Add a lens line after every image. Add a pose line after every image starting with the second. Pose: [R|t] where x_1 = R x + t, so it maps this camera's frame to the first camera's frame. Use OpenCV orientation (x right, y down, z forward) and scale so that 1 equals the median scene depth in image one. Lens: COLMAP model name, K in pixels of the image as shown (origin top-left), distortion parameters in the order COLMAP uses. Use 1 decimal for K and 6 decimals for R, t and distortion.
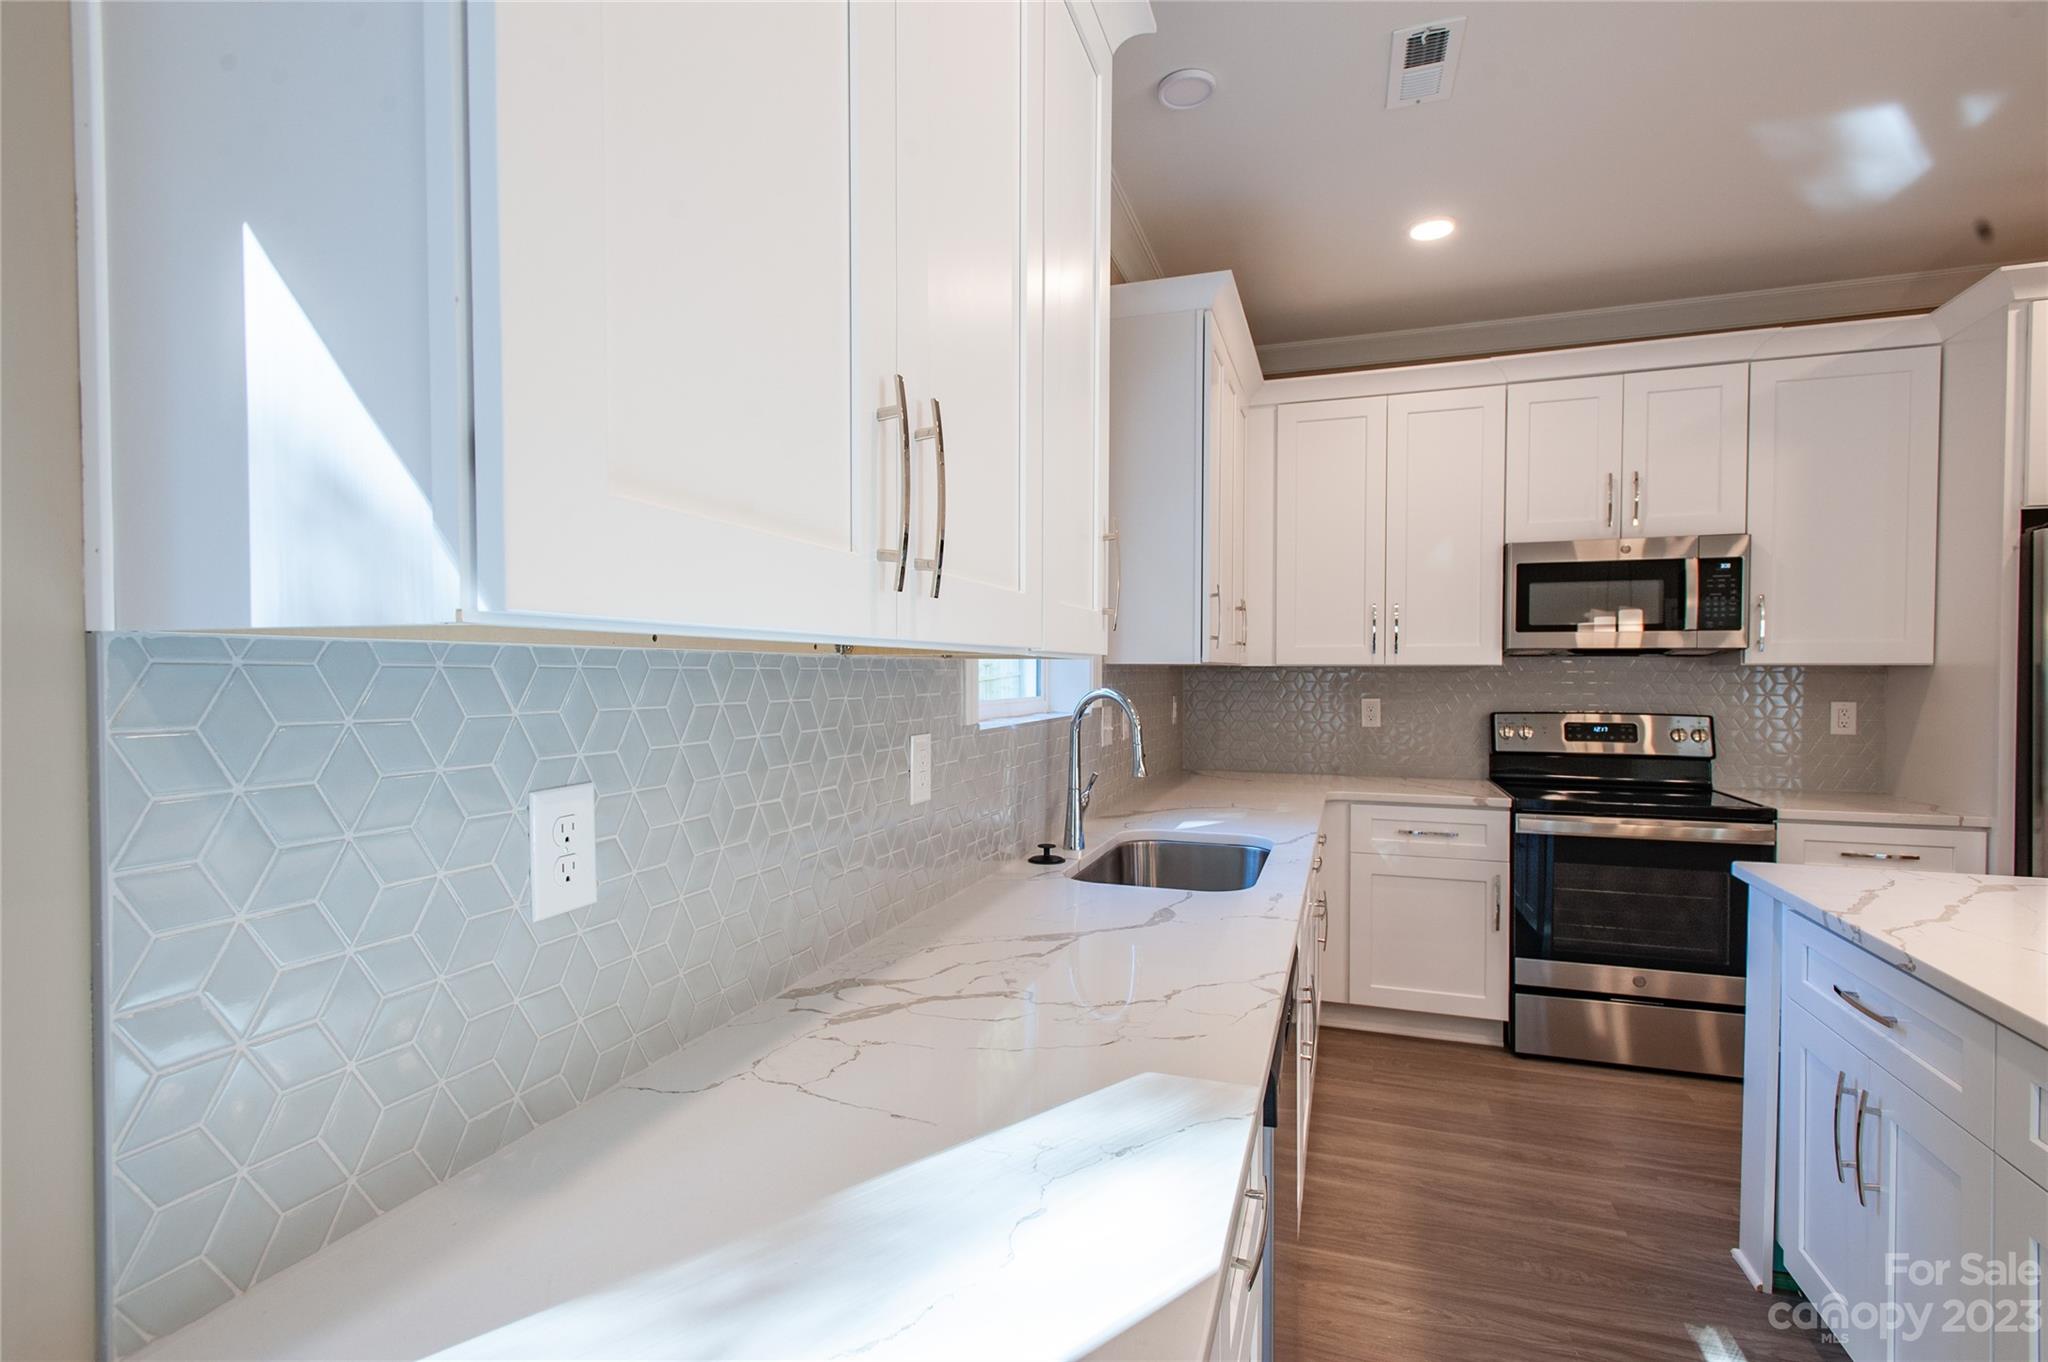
lens RADIAL K [[968.8, 0, 1035.3], [0, 968.8, 688.4], [0, 0, 1]] dist [0.019699, -0.002785]
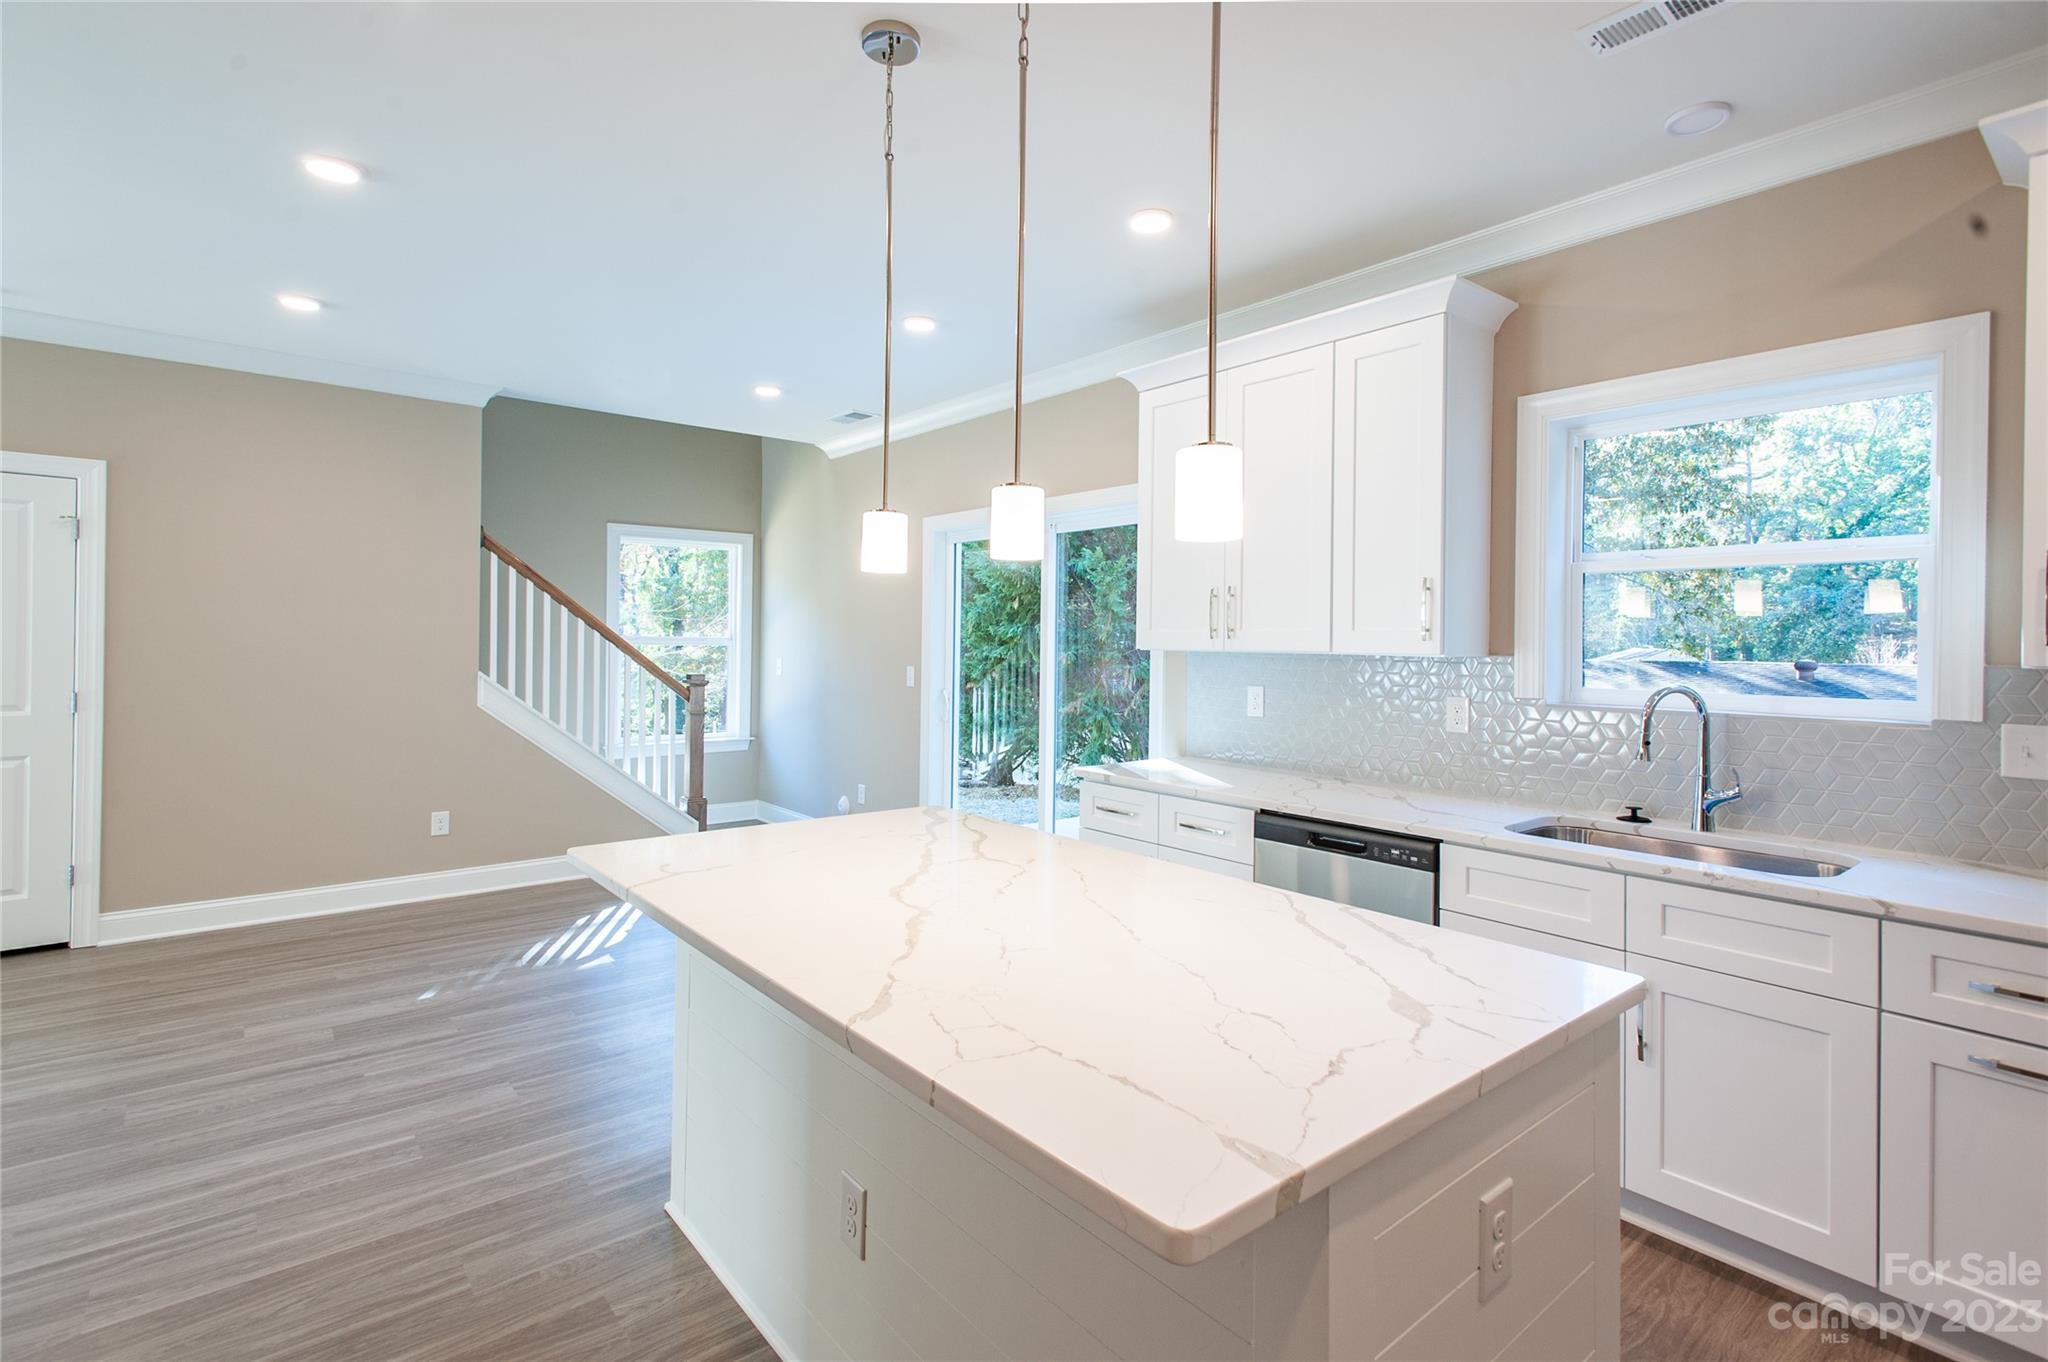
lens RADIAL K [[968.8, 0, 1031.8], [0, 968.8, 637.5], [0, 0, 1]] dist [0.019699, -0.002785]
pose [[-0.528606, -0.012239, -0.848779, 0.984756], [-0.027993, 0.999604, 0.003020, -0.025295], [0.848405, 0.025356, -0.528739, 0.664481]]
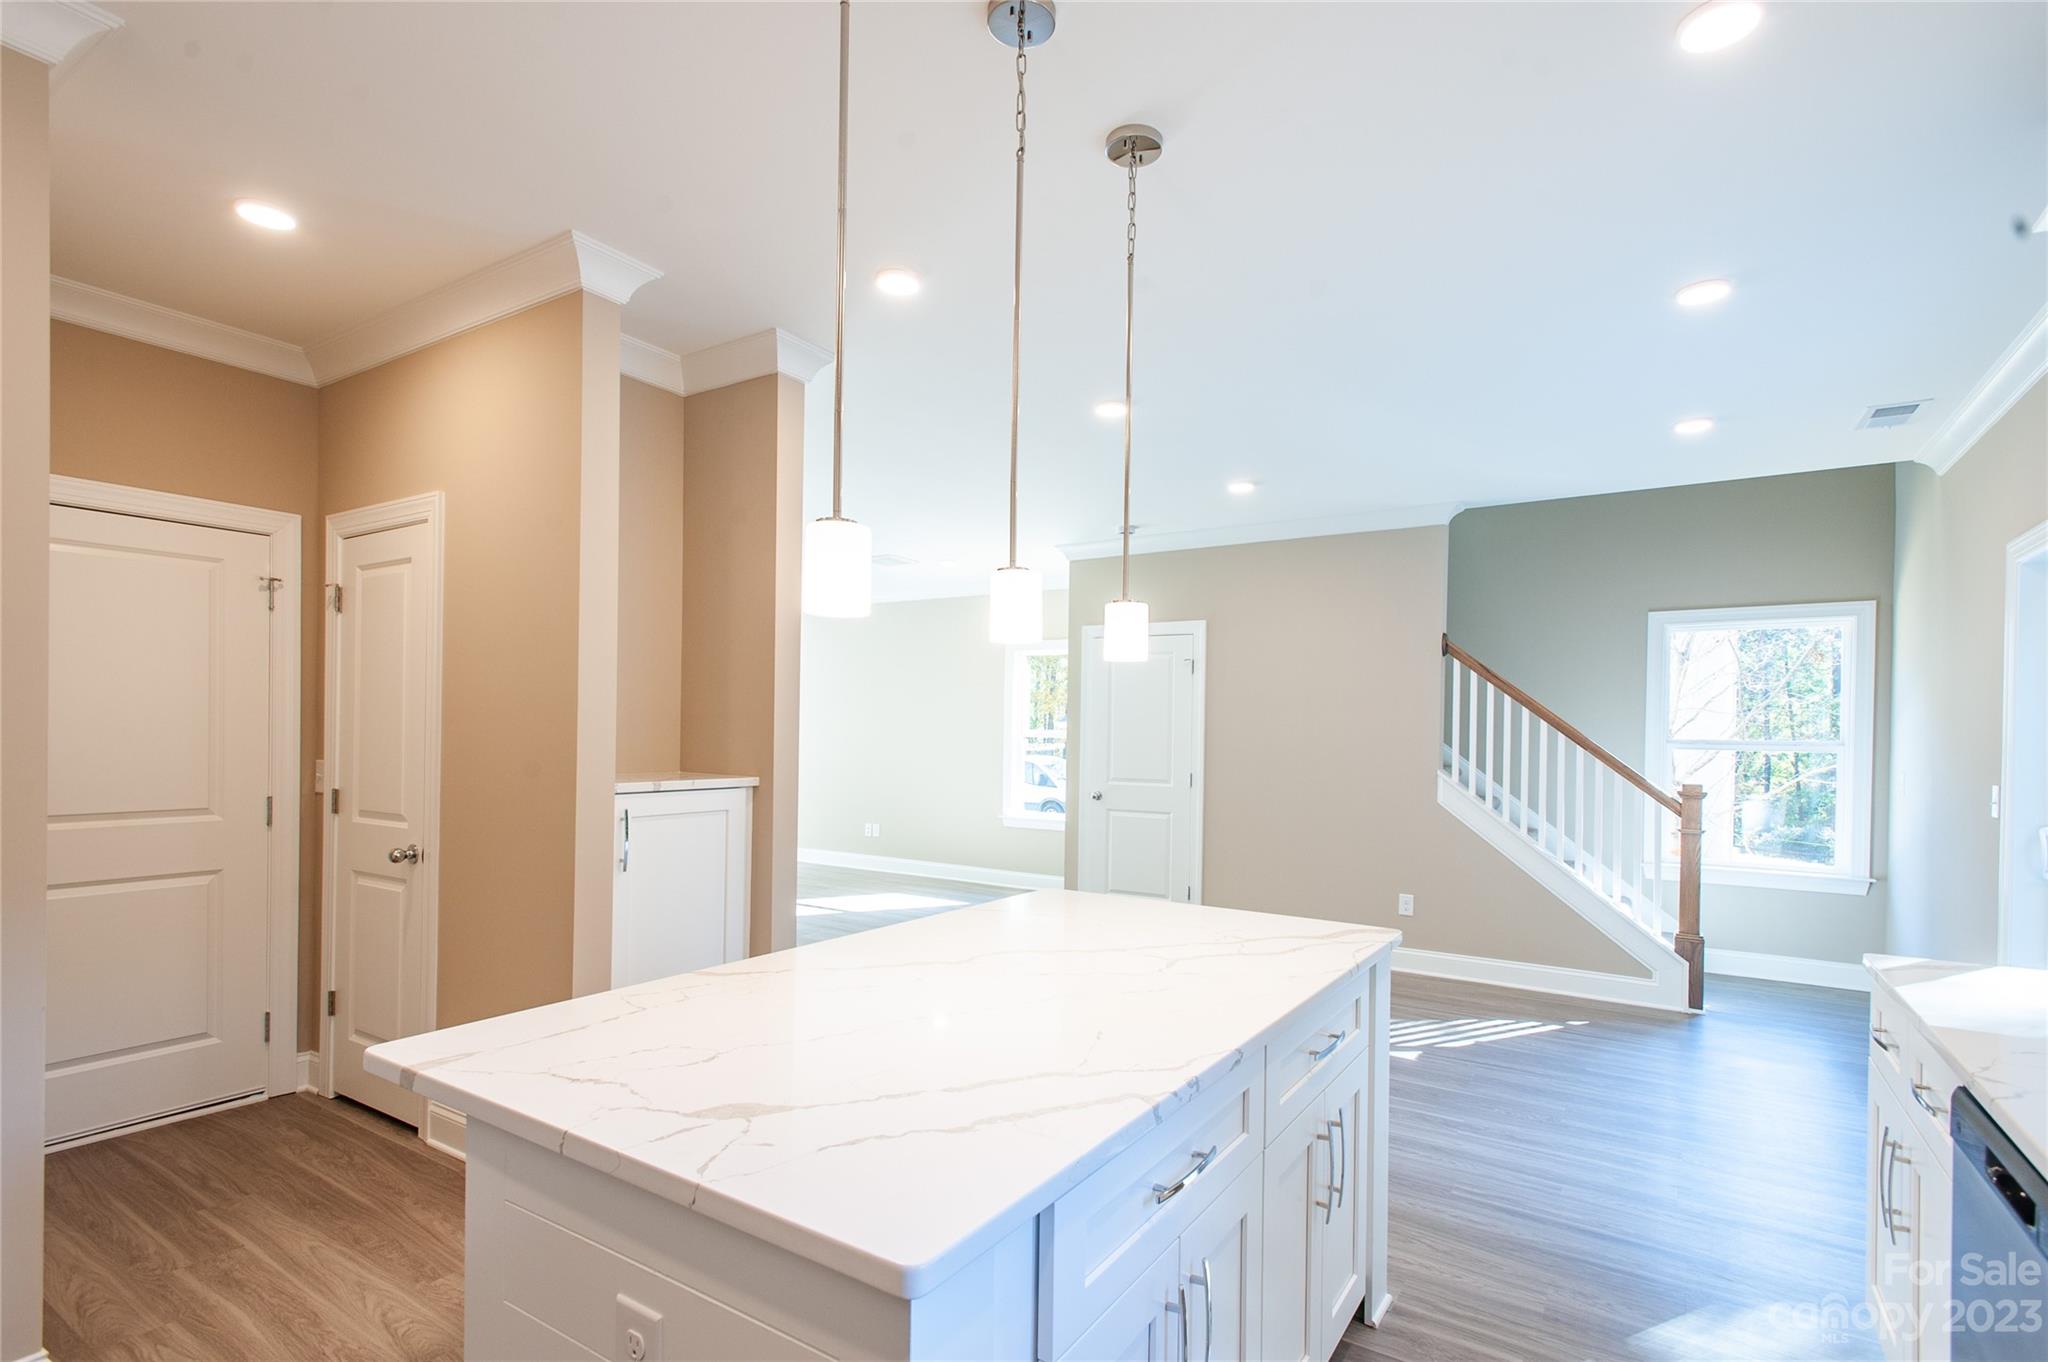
lens RADIAL K [[968.8, 0, 1005.9], [0, 968.8, 712.4], [0, 0, 1]] dist [0.019699, -0.002785]
pose [[-0.966133, -0.013699, 0.257682, 0.398336], [-0.015019, 0.999882, -0.003153, -0.024446], [-0.257608, -0.006916, -0.966225, 0.902475]]
